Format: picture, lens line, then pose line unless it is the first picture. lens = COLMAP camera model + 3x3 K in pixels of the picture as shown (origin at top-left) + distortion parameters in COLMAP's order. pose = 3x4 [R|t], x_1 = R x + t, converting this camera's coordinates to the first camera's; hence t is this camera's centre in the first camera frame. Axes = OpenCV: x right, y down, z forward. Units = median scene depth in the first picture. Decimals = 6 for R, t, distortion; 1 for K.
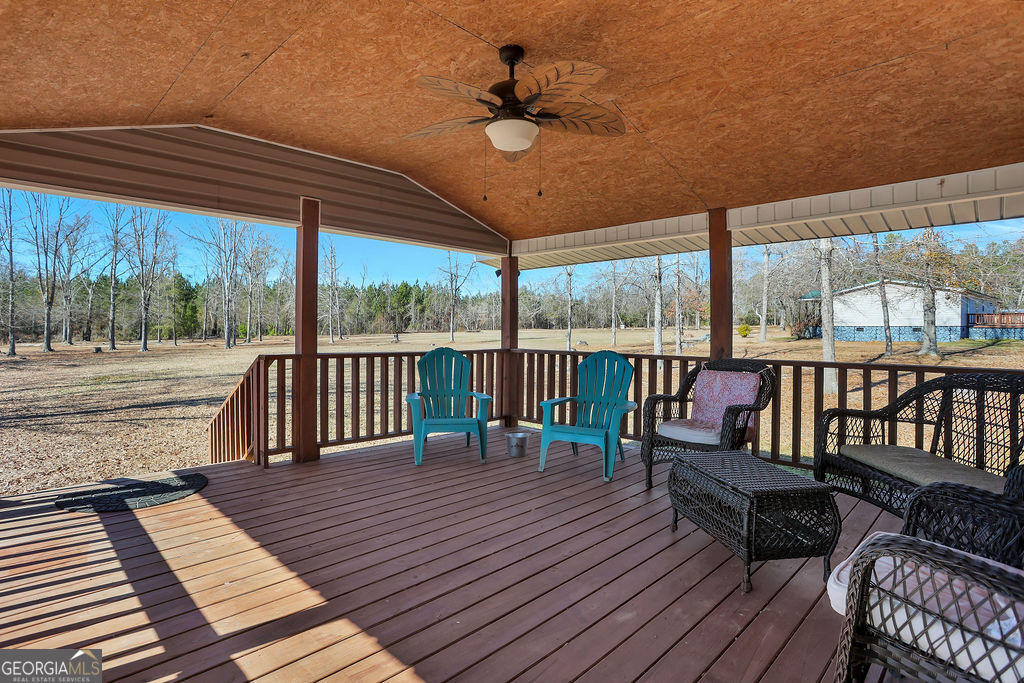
lens RADIAL K [[502.5, 0, 510.4], [0, 502.5, 337.6], [0, 0, 1]] dist [-0.086968, 0.039573]
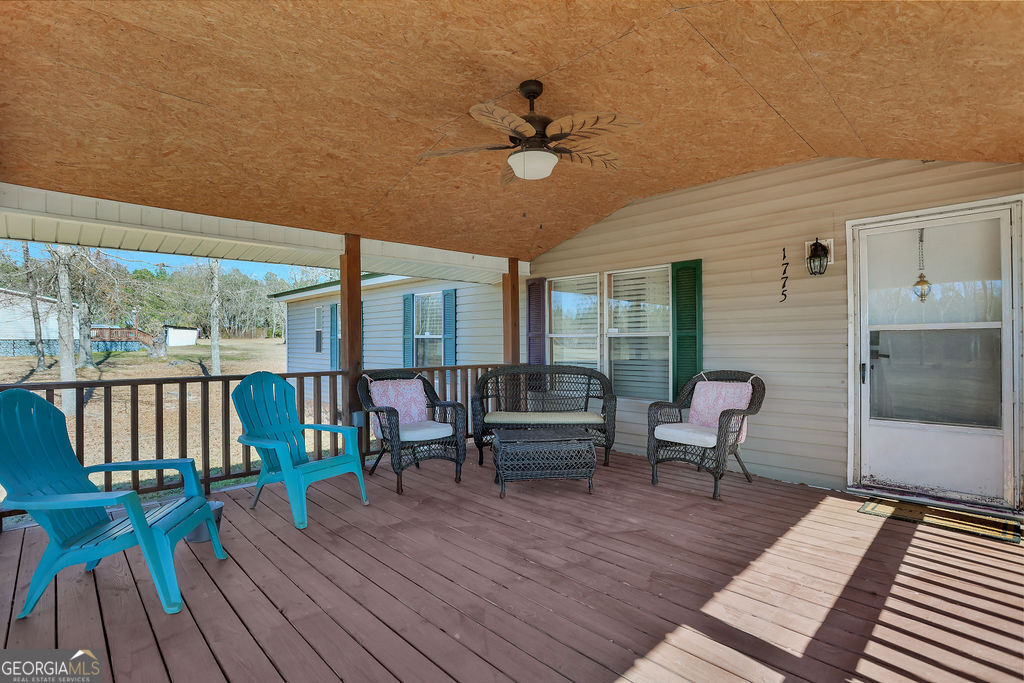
lens RADIAL K [[500.8, 0, 512.0], [0, 500.8, 341.5], [0, 0, 1]] dist [-0.000746, -0.000435]
pose [[0.006701, 0.003796, 0.999970, -1.486914], [0.015777, 0.999868, -0.003901, -0.031215], [-0.999853, 0.015802, 0.006640, 1.420513]]
